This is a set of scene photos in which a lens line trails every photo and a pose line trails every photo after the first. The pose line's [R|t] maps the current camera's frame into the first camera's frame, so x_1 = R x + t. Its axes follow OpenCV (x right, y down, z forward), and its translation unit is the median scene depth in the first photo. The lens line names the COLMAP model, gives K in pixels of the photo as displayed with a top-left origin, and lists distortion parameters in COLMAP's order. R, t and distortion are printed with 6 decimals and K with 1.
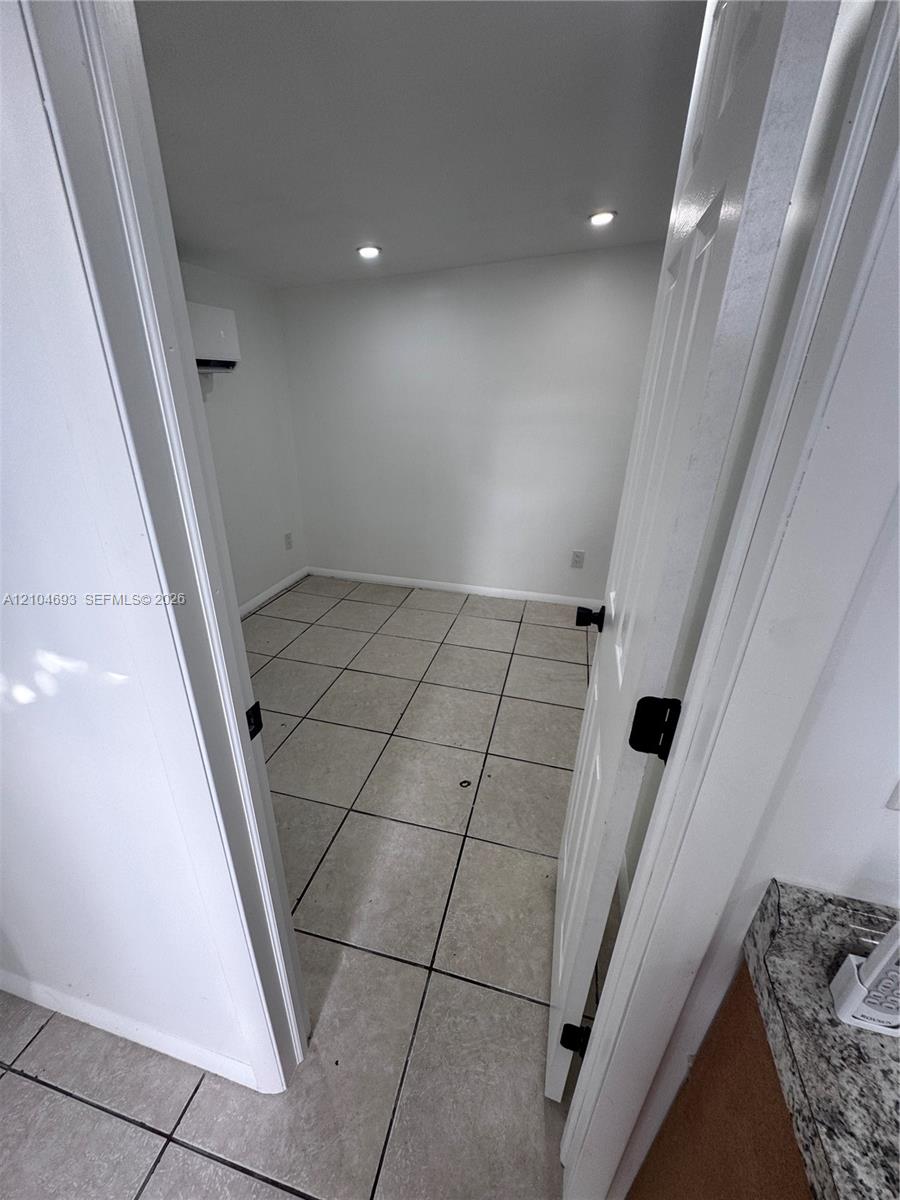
lens RADIAL K [[473.7, 0, 451.8], [0, 473.7, 599.2], [0, 0, 1]] dist [-0.002089, 0.000153]
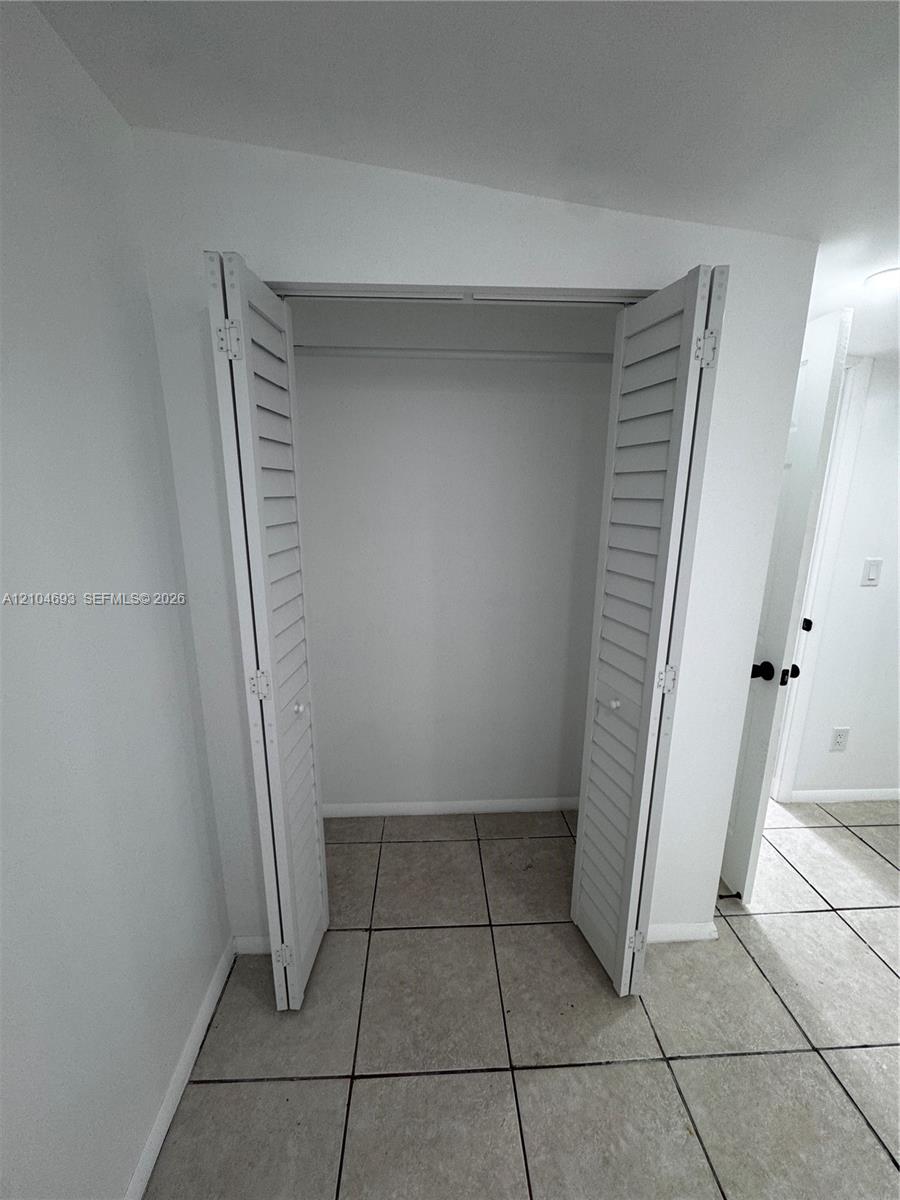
lens RADIAL K [[473.7, 0, 452.3], [0, 473.7, 598.9], [0, 0, 1]] dist [-0.002089, 0.000153]
pose [[-0.955473, 0.028402, -0.293709, 0.705986], [-0.153091, 0.803204, 0.575696, -0.339219], [0.252259, 0.595026, -0.763092, 0.720591]]
